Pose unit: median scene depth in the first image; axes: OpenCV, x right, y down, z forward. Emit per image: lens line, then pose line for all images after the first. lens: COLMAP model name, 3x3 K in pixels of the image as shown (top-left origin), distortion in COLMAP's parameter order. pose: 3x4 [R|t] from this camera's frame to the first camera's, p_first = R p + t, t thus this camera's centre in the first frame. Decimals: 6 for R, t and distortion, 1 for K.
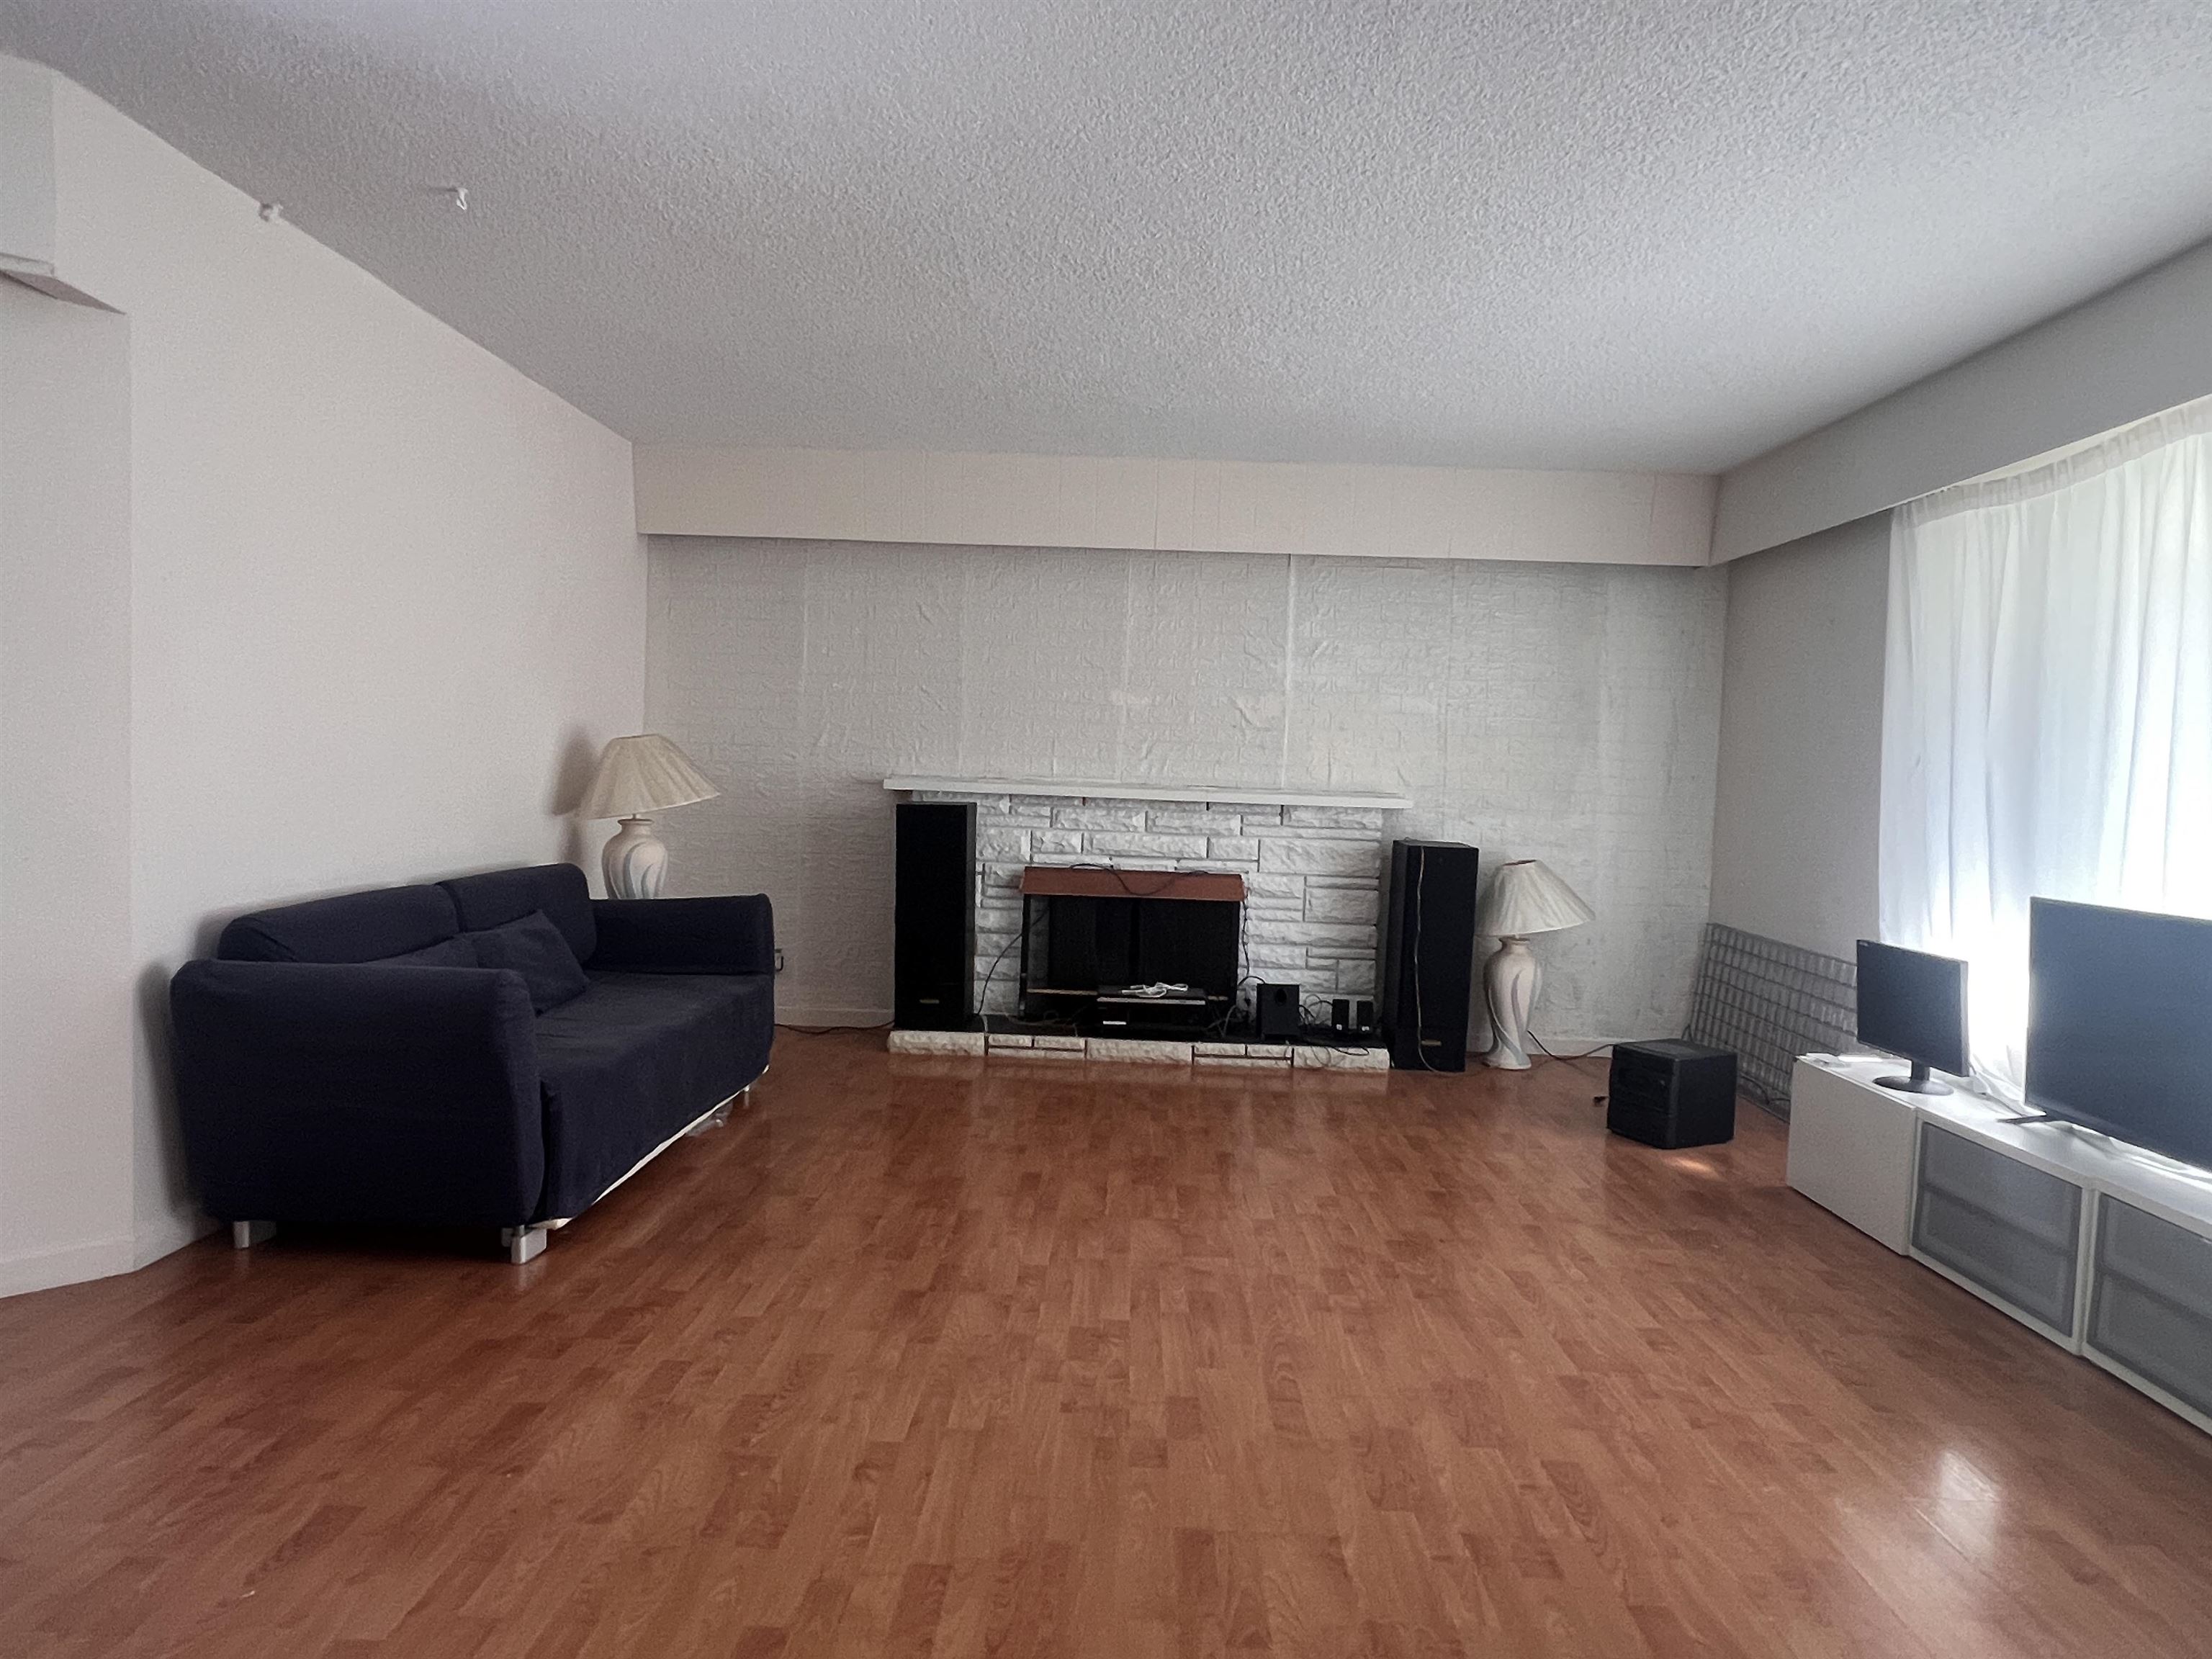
lens RADIAL K [[1366.8, 0, 1111.1], [0, 1366.8, 832.8], [0, 0, 1]] dist [-0.000970, -0.002129]
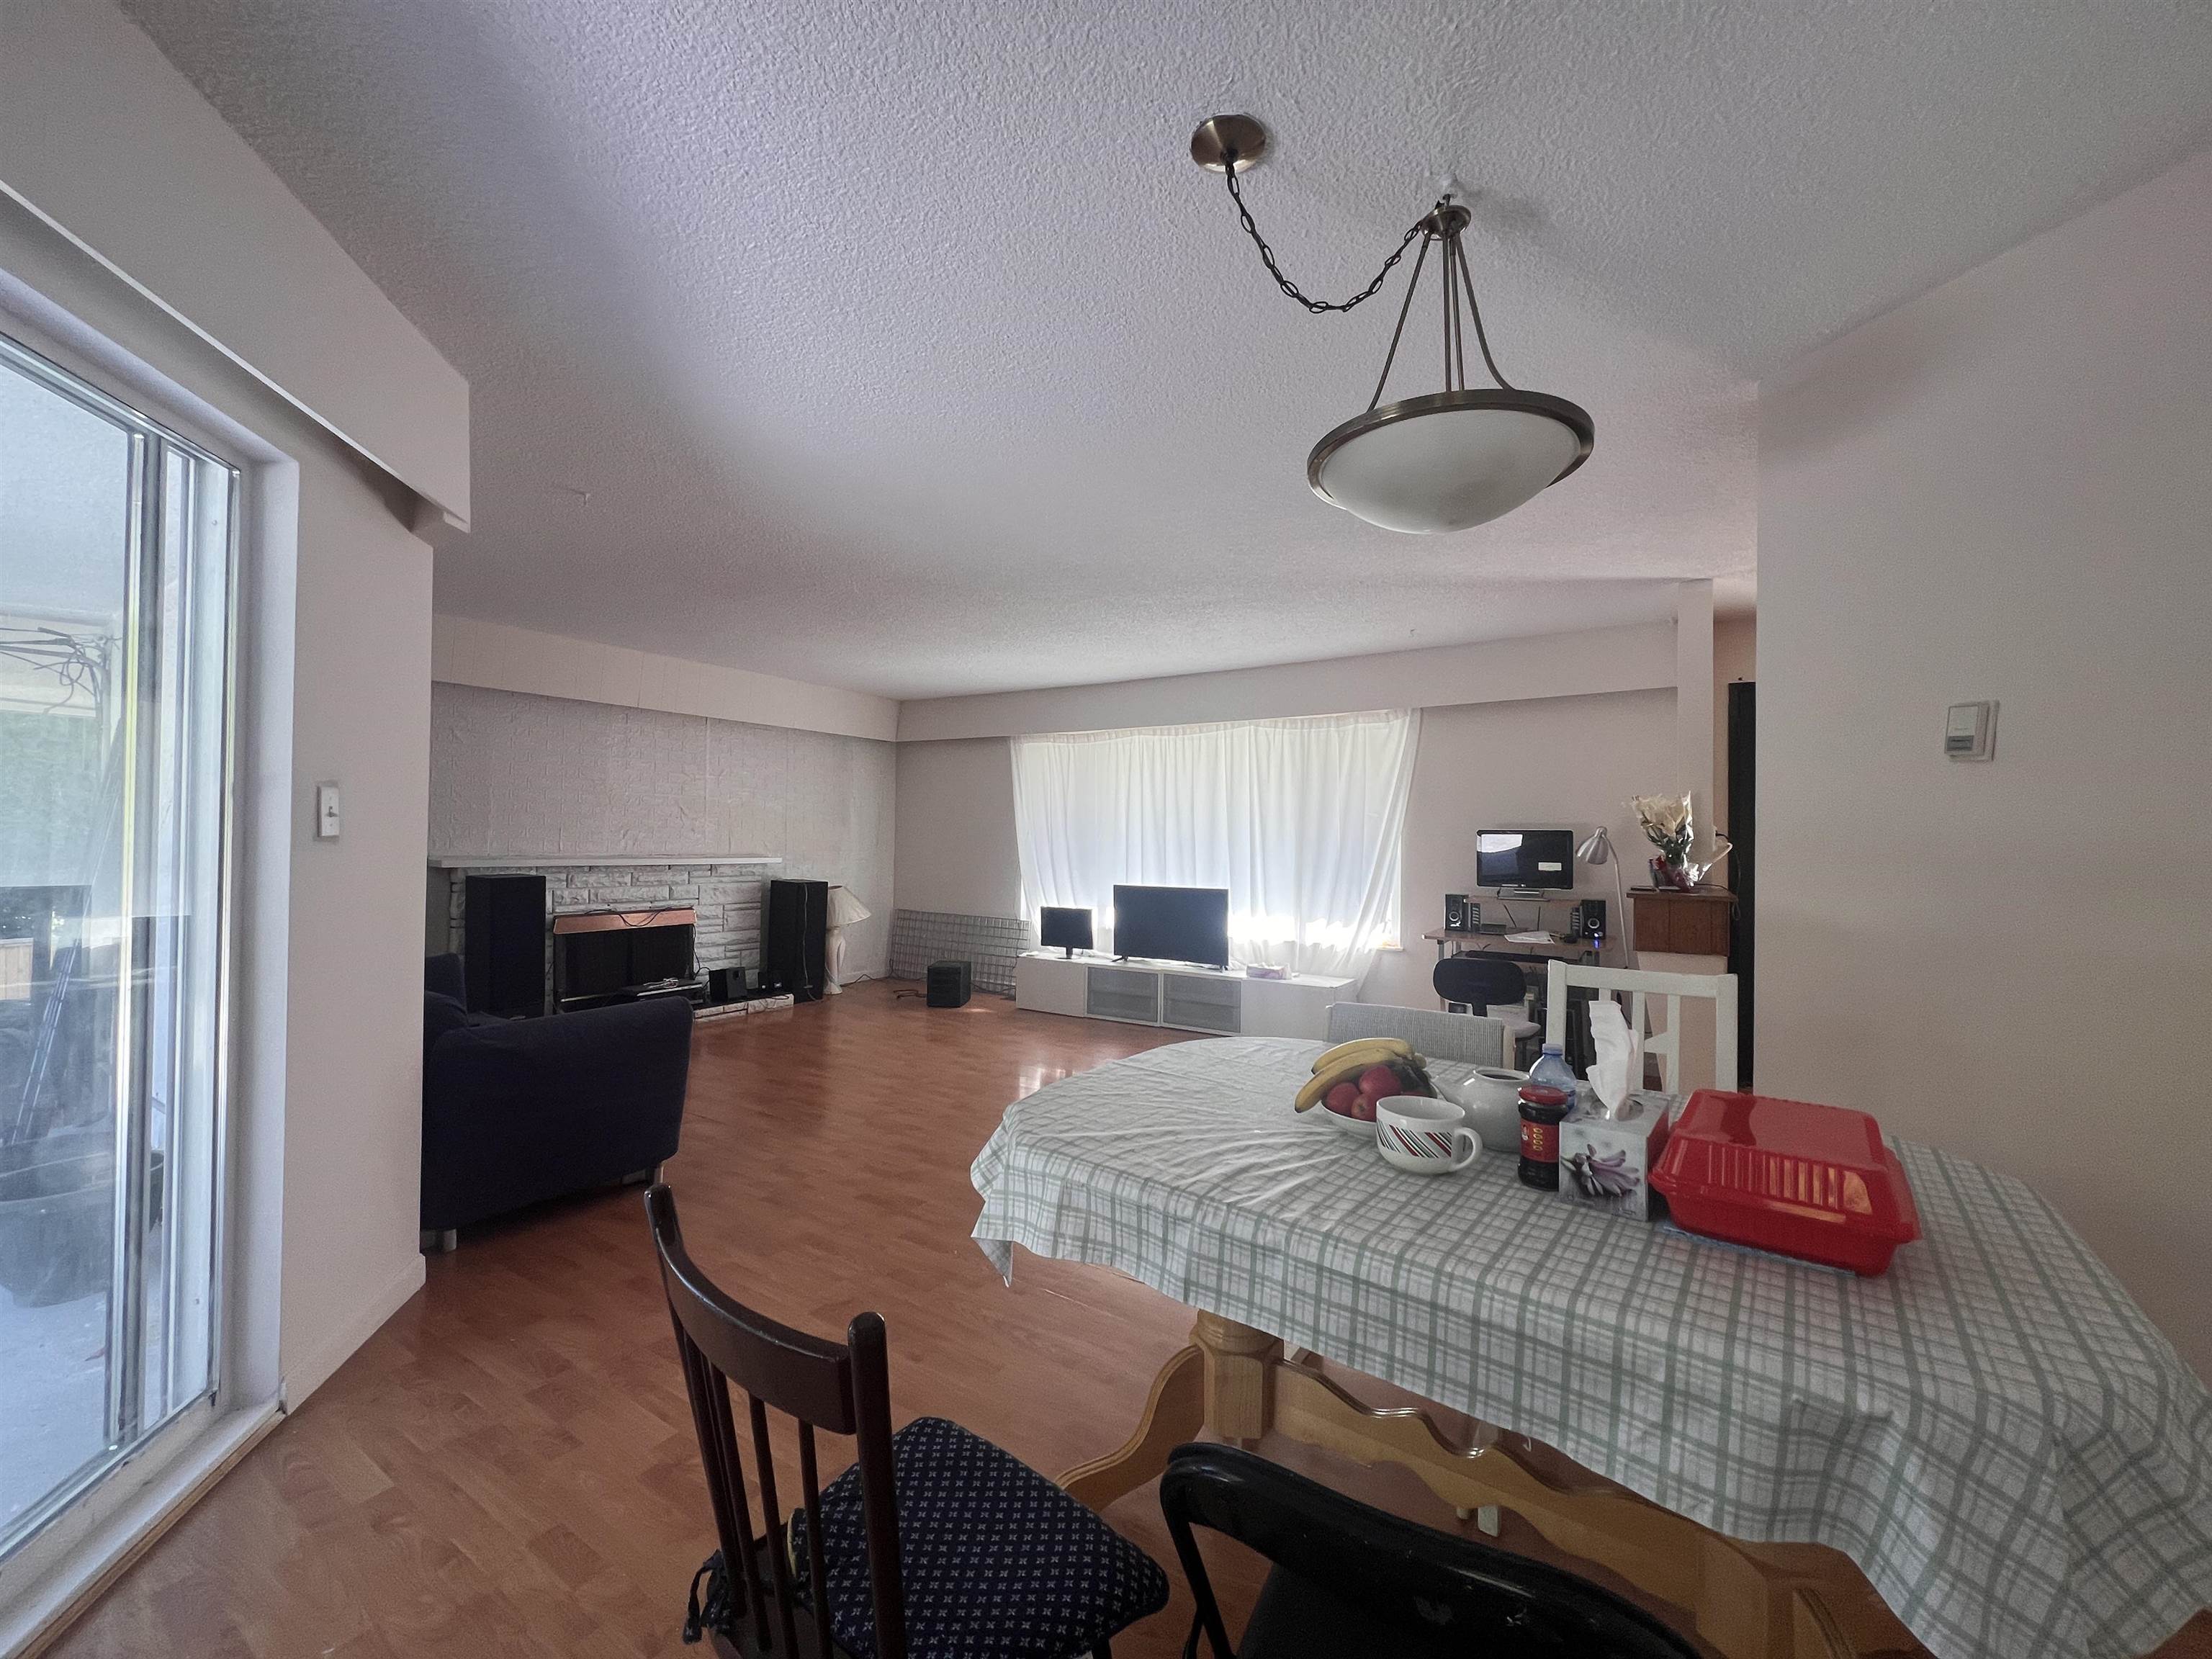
lens RADIAL K [[884.5, 0, 1112.9], [0, 884.5, 824.5], [0, 0, 1]] dist [-0.009074, -0.000314]
pose [[0.517793, -0.013471, 0.855400, -0.554709], [0.043994, 0.998972, -0.010899, -0.035676], [-0.854374, 0.043276, 0.517853, 0.002824]]
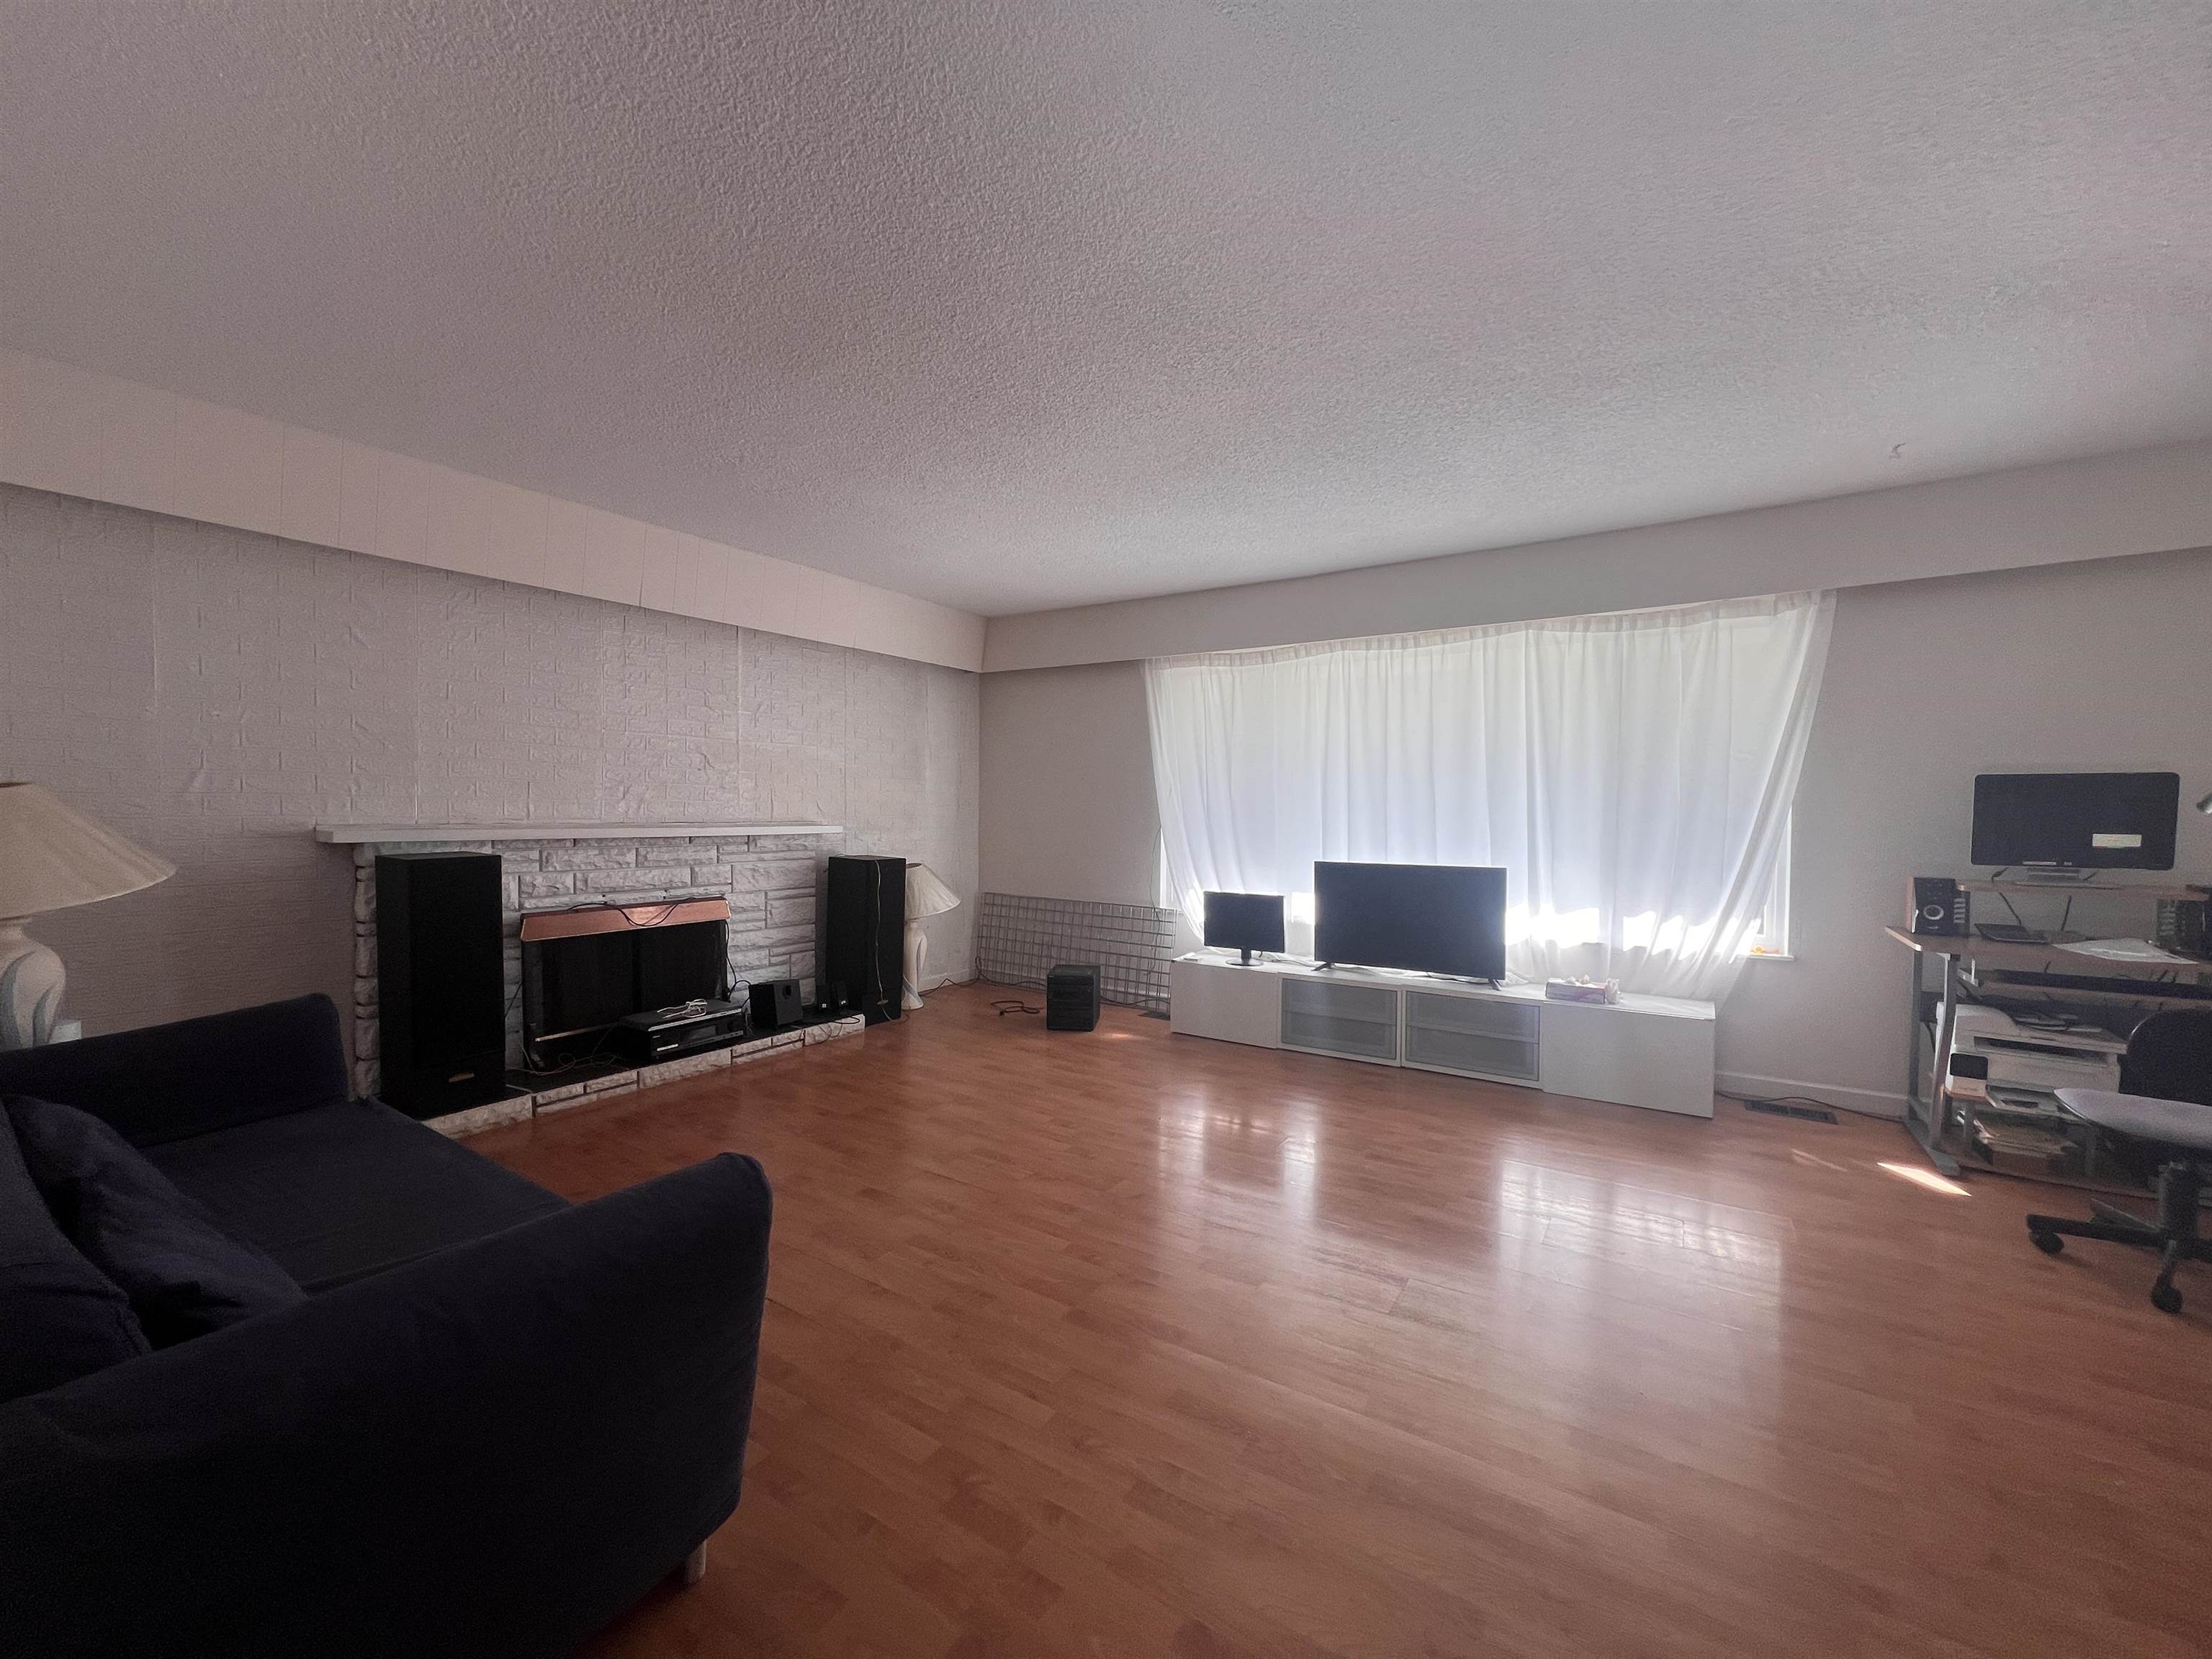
lens RADIAL K [[884.5, 0, 1109.0], [0, 884.5, 822.5], [0, 0, 1]] dist [-0.009074, -0.000314]
pose [[0.531726, -0.044769, 0.845733, -0.366078], [0.049104, 0.998552, 0.021986, -0.032895], [-0.845492, 0.029839, 0.533154, 0.312702]]
